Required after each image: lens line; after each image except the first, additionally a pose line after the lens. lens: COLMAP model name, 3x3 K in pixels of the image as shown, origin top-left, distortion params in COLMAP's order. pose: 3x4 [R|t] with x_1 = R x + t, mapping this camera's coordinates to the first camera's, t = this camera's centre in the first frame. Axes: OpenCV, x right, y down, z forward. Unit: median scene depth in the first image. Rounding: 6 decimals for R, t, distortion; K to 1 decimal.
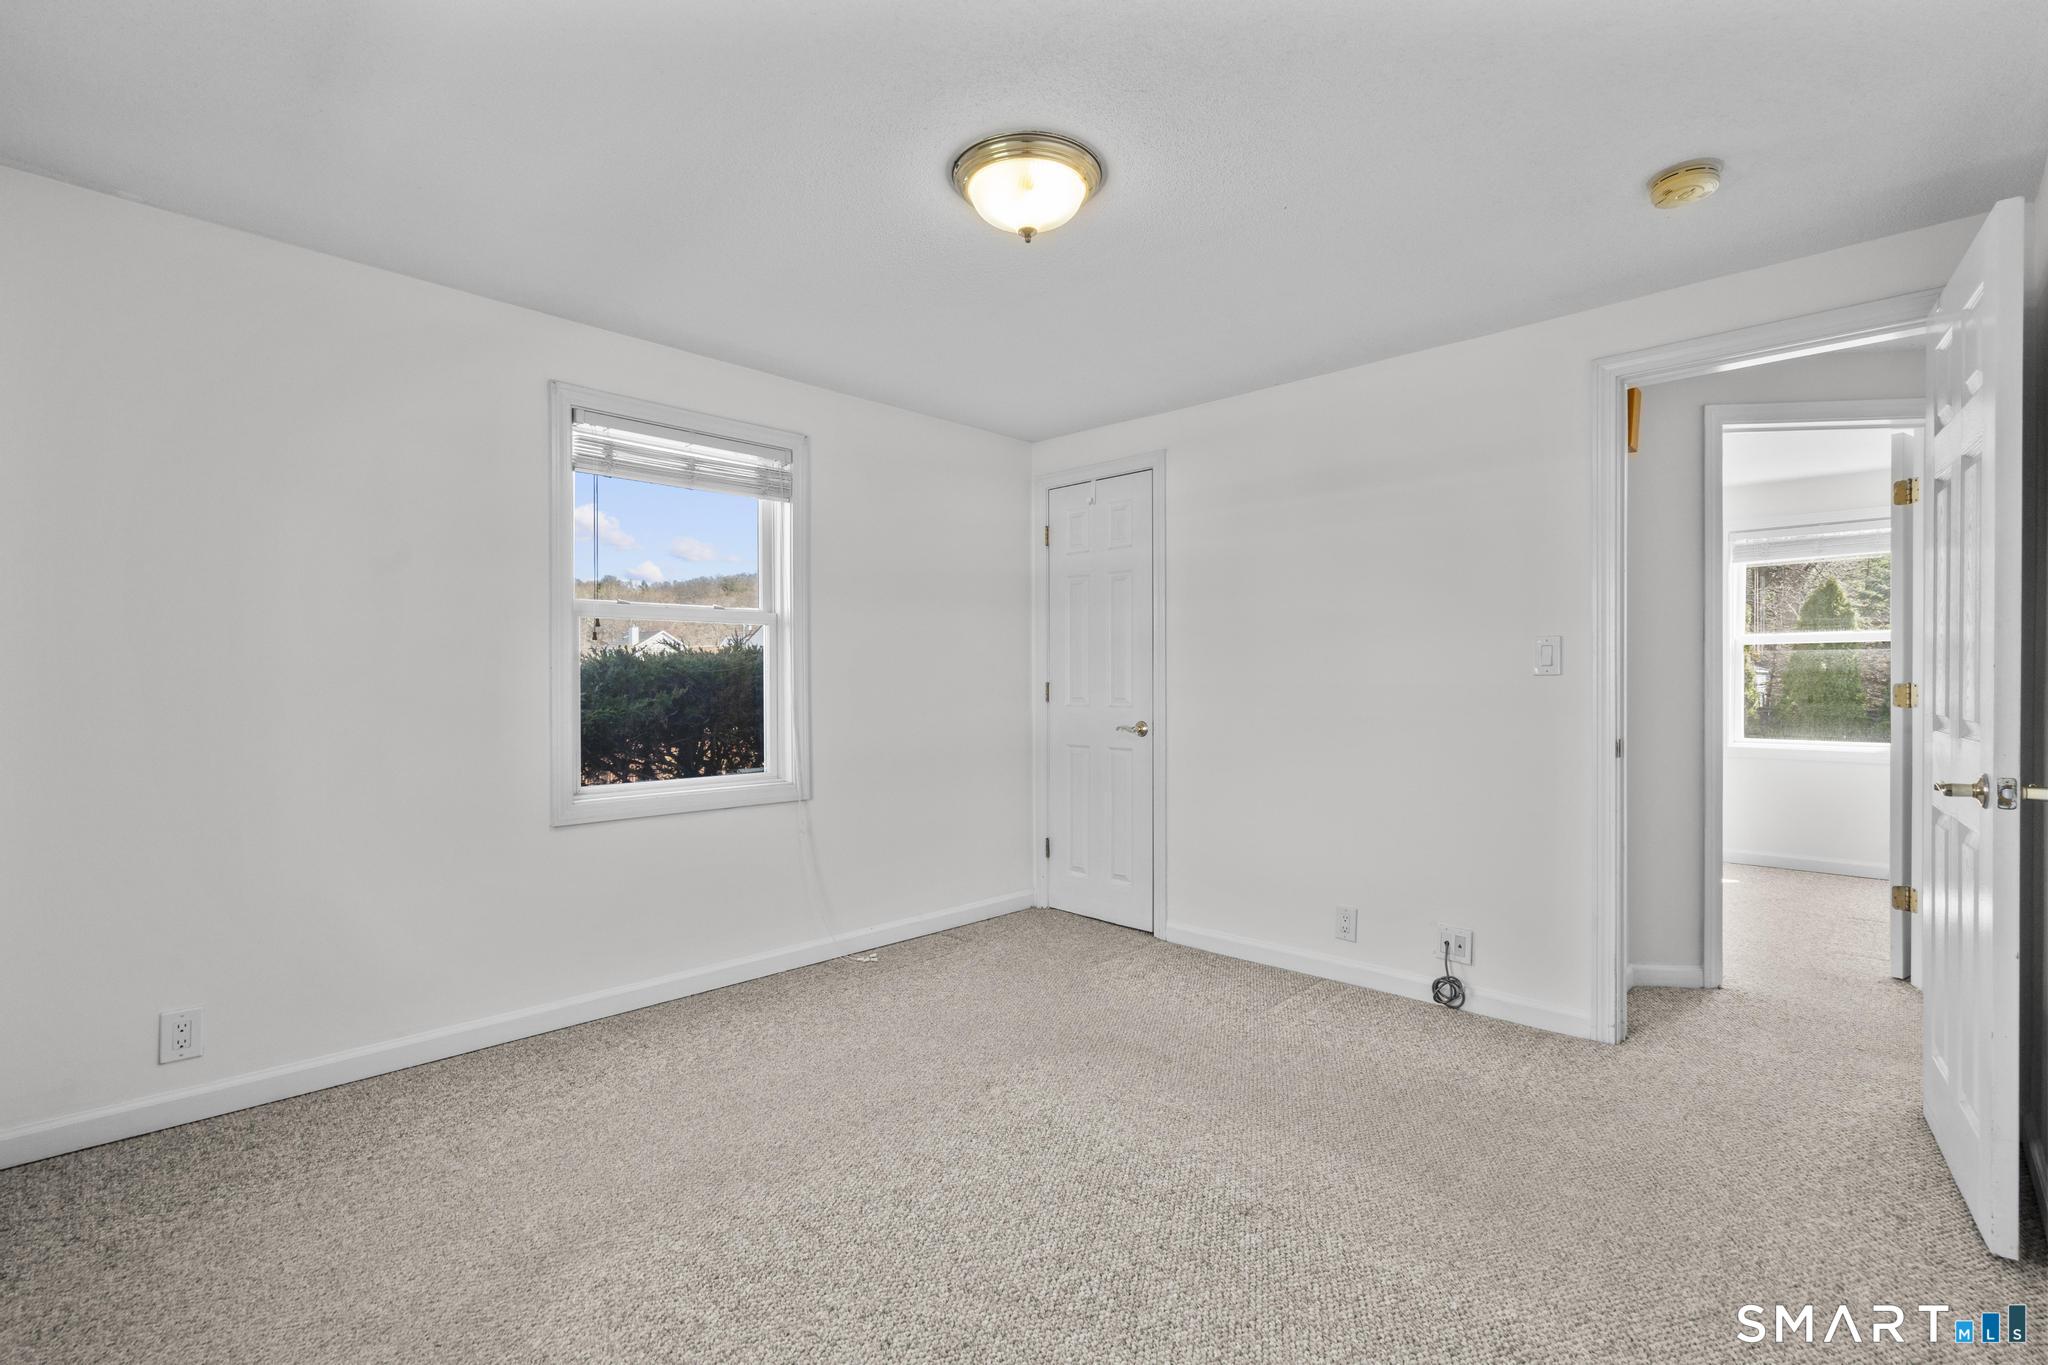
lens RADIAL K [[913.1, 0, 1020.7], [0, 913.1, 683.5], [0, 0, 1]] dist [-0.012574, 0.003352]
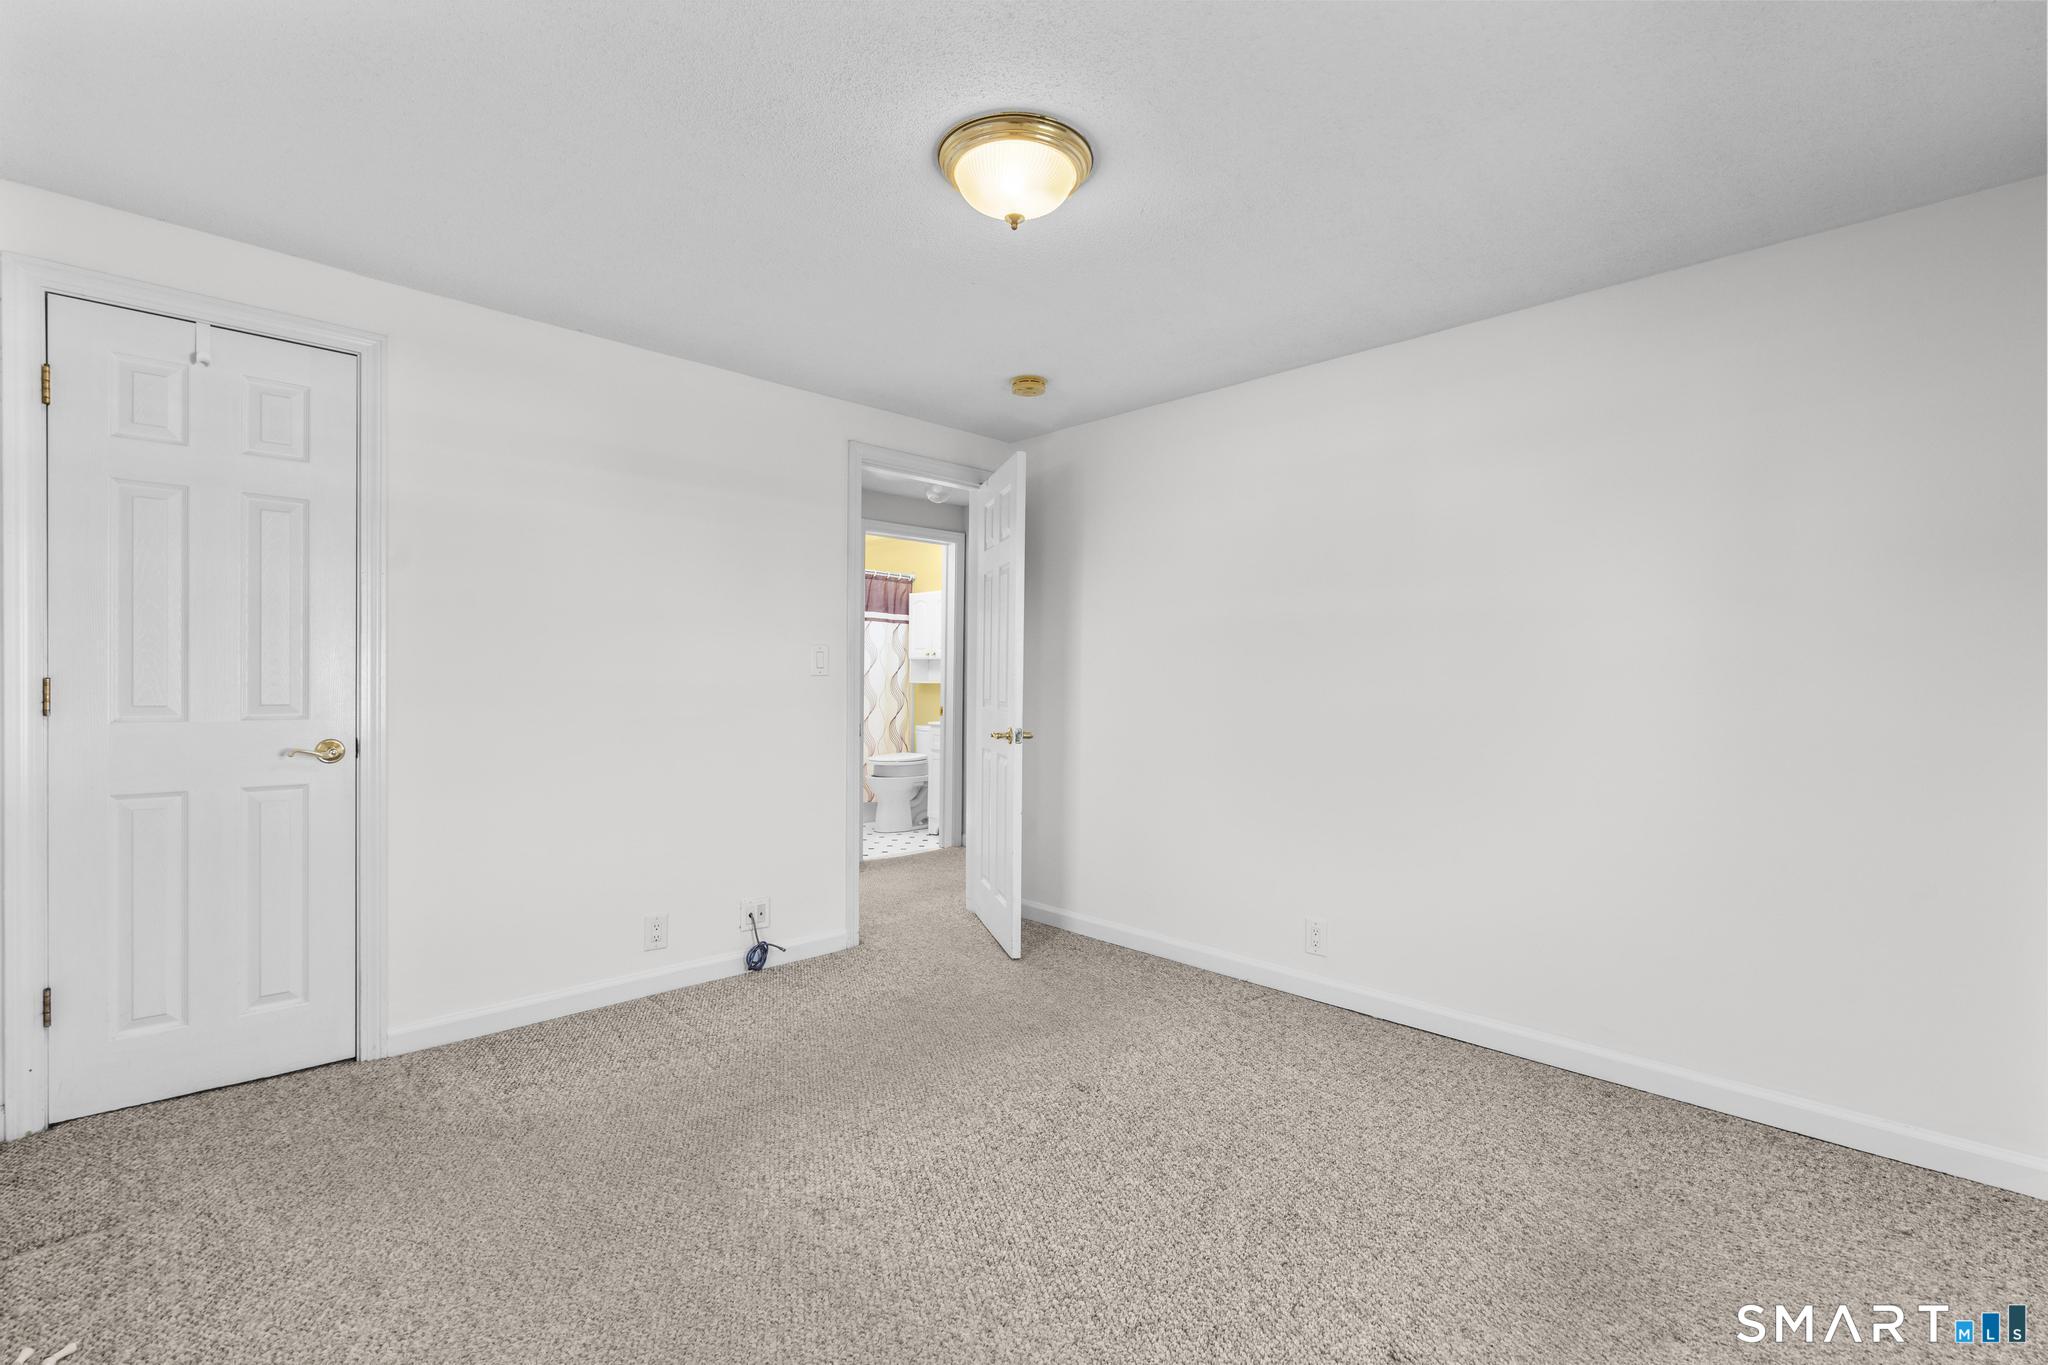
lens RADIAL K [[913.1, 0, 1020.7], [0, 913.1, 683.5], [0, 0, 1]] dist [-0.012574, 0.003352]
pose [[0.036715, -0.003399, 0.999320, -0.632695], [-0.000827, 0.999994, 0.003432, -0.000760], [-0.999325, -0.000953, 0.036712, 0.634275]]
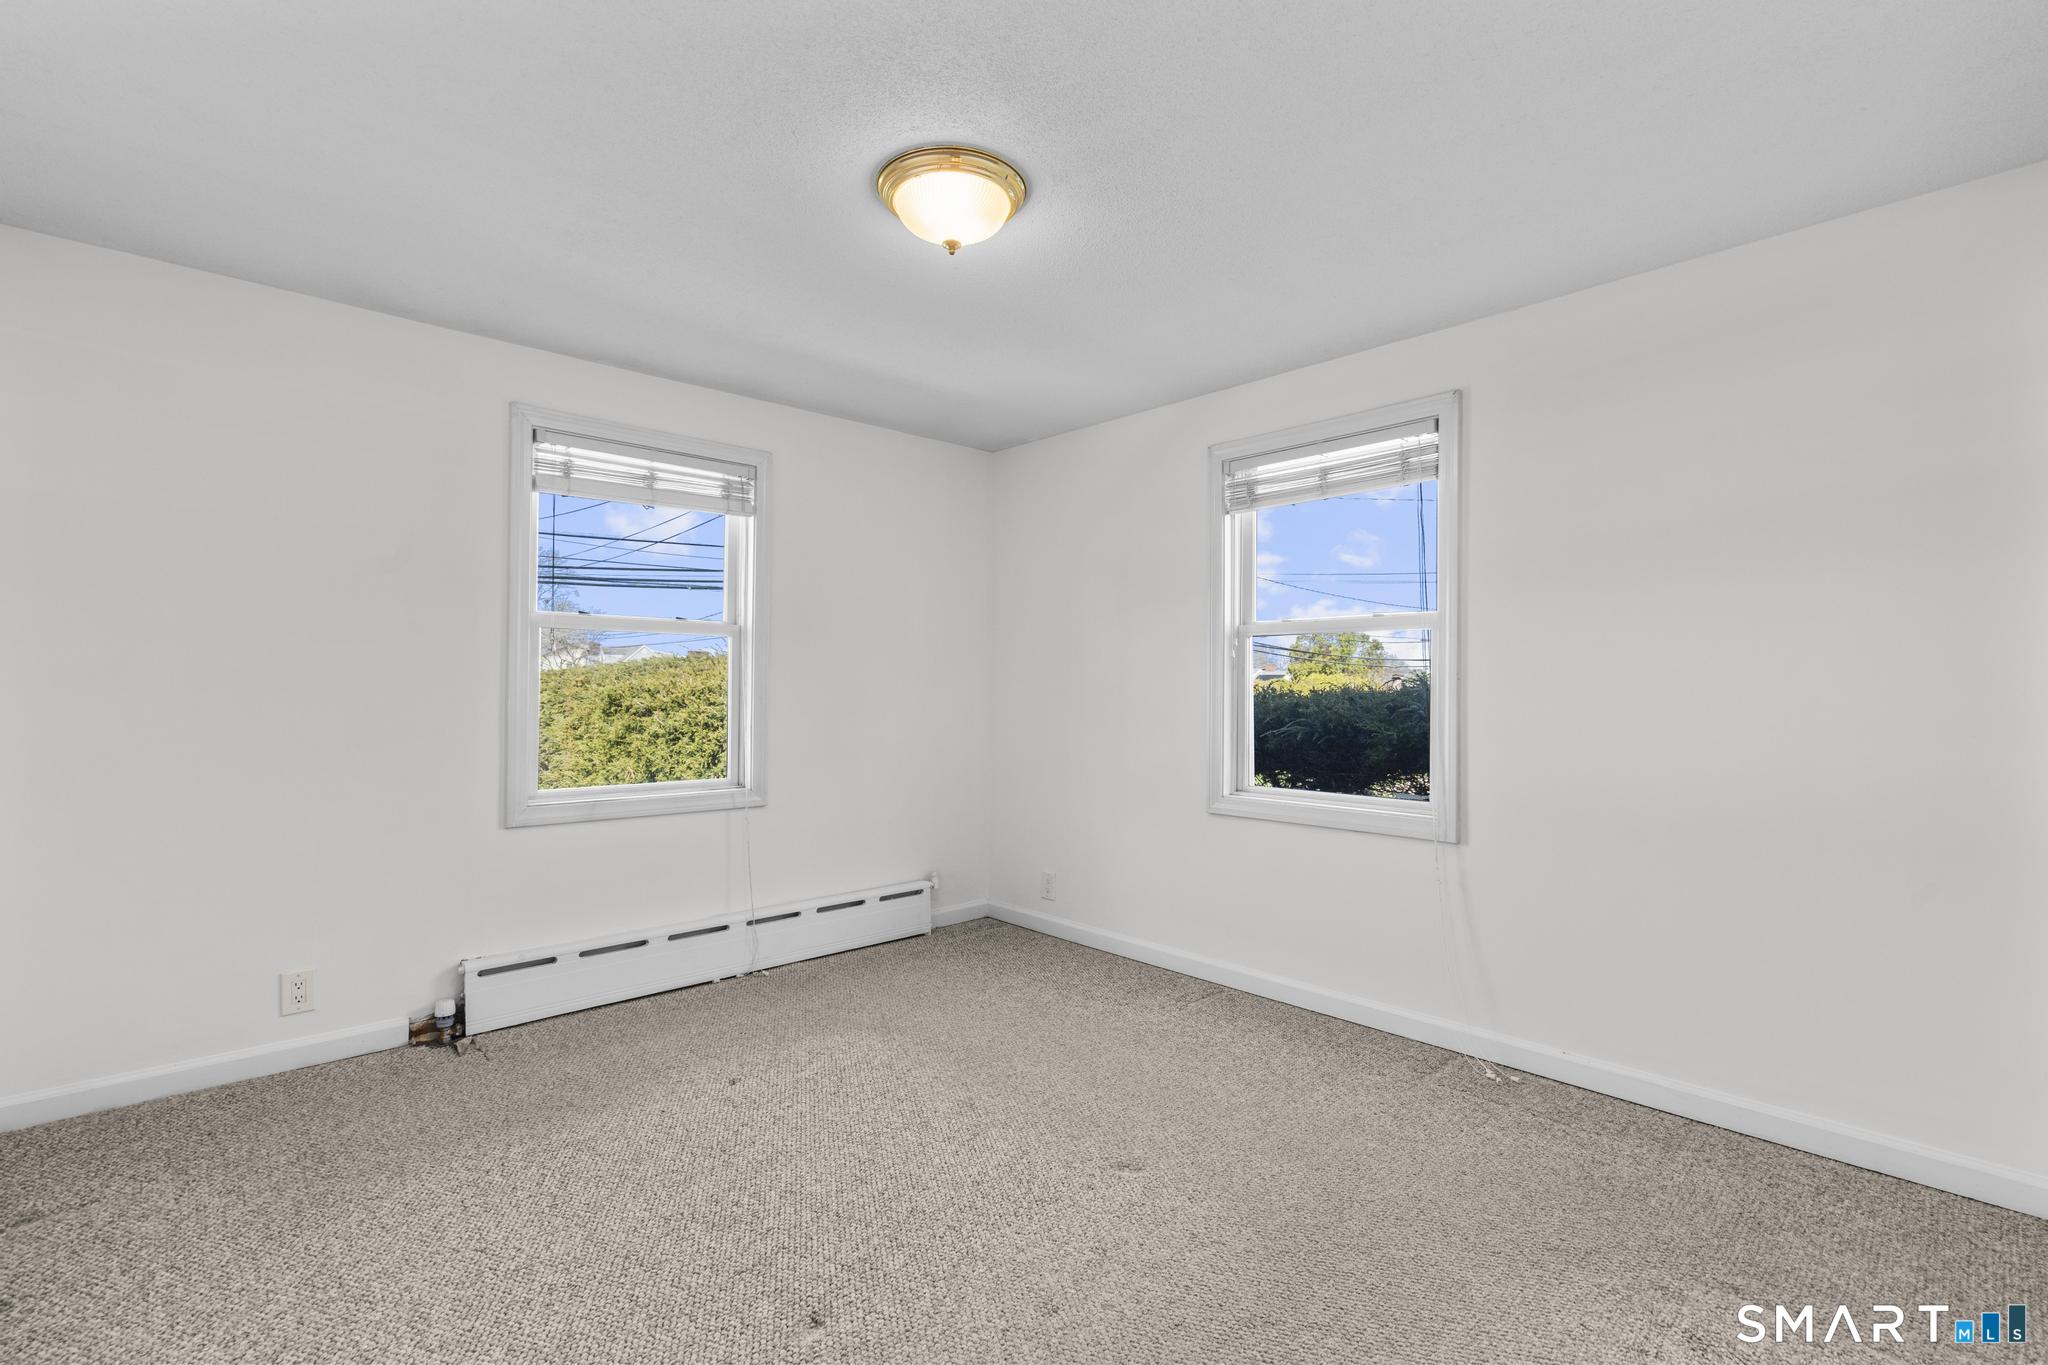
lens RADIAL K [[913.1, 0, 1020.7], [0, 913.1, 683.5], [0, 0, 1]] dist [-0.012574, 0.003352]
pose [[-0.052250, -0.007357, -0.998607, 0.667817], [-0.009484, 0.999931, -0.006871, -0.004263], [0.998589, 0.009112, -0.052317, 0.754910]]
